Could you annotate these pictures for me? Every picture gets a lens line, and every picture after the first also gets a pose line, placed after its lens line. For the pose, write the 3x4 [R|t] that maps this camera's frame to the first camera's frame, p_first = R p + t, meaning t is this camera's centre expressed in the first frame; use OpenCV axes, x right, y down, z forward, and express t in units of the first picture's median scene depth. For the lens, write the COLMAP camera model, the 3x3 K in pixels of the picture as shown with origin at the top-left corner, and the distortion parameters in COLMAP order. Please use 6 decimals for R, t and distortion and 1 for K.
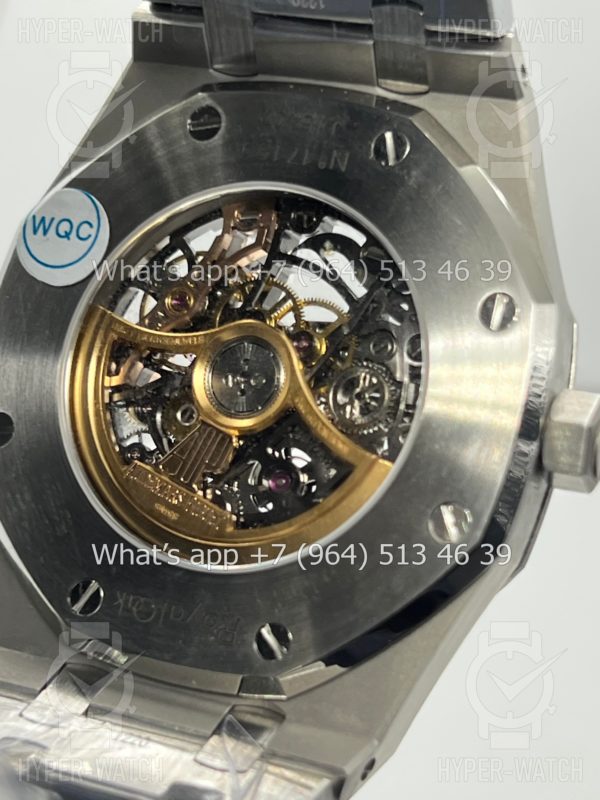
lens RADIAL K [[1778.8, 0, 300.0], [0, 1778.8, 400.0], [0, 0, 1]] dist [0.356822, -0.106970]
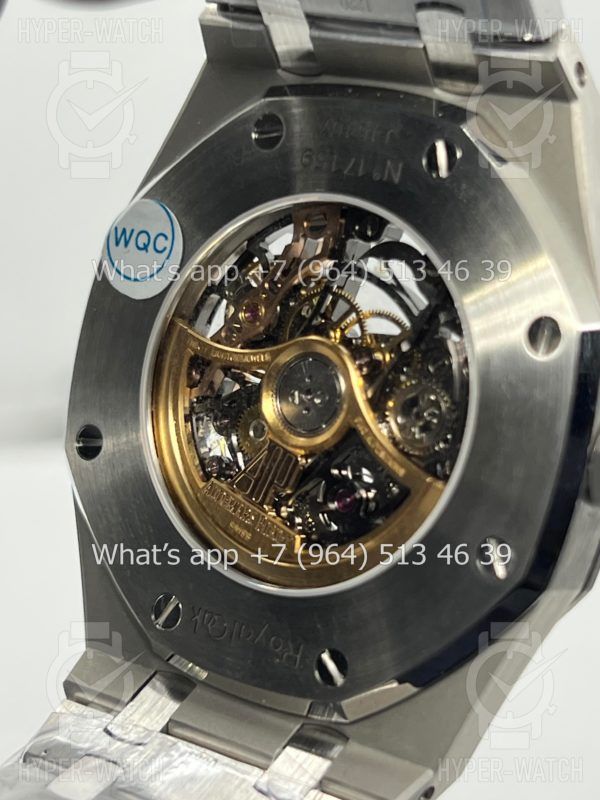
lens RADIAL K [[1778.8, 0, 300.0], [0, 1778.8, 400.0], [0, 0, 1]] dist [0.356822, -0.106970]
pose [[0.978411, -0.025103, -0.205139, 0.166831], [0.050621, 0.991469, 0.120110, -0.128558], [0.200374, -0.127902, 0.971335, 0.029604]]
